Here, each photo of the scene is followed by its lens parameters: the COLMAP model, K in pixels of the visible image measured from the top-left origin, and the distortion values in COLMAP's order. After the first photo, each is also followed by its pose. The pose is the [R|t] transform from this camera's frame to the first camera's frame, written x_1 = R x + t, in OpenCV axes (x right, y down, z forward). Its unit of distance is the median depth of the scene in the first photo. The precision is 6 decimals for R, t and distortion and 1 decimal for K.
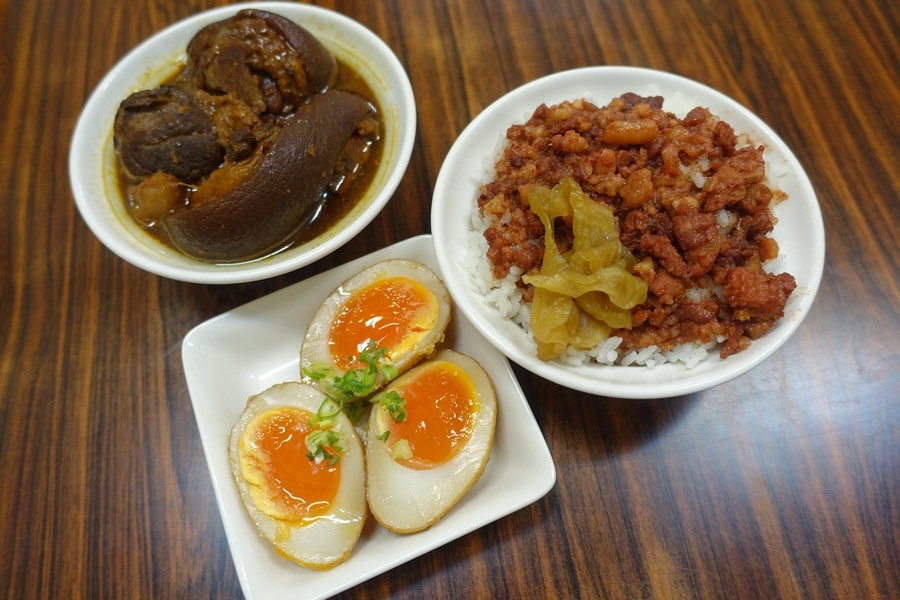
lens RADIAL K [[613.6, 0, 450.6], [0, 613.6, 297.8], [0, 0, 1]] dist [-0.000666, 0.000404]
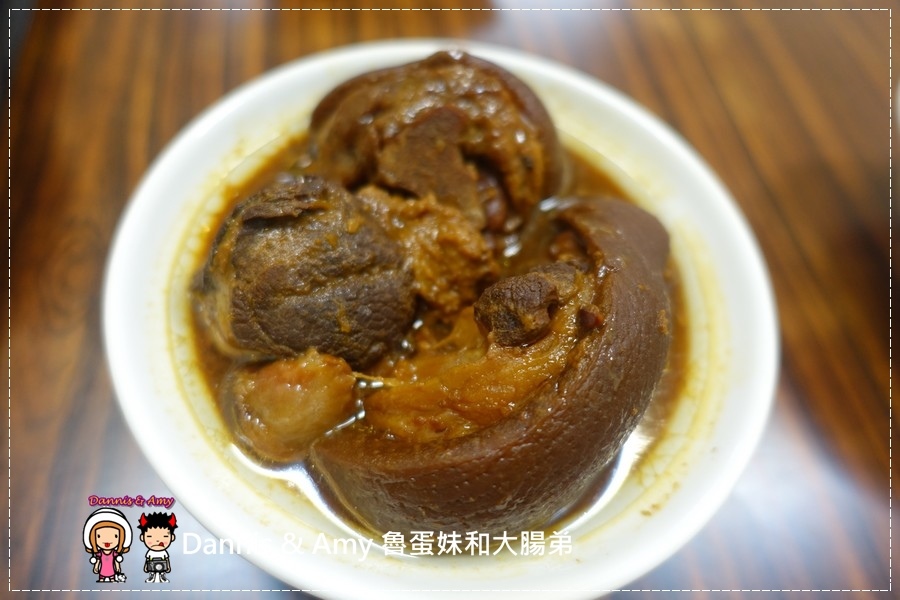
lens RADIAL K [[613.6, 0, 449.3], [0, 613.6, 301.8], [0, 0, 1]] dist [-0.000666, 0.000404]
pose [[0.989194, 0.015572, 0.145785, -0.424952], [0.001507, 0.993211, -0.116315, -0.181144], [-0.146606, 0.115278, 0.982455, 0.488579]]
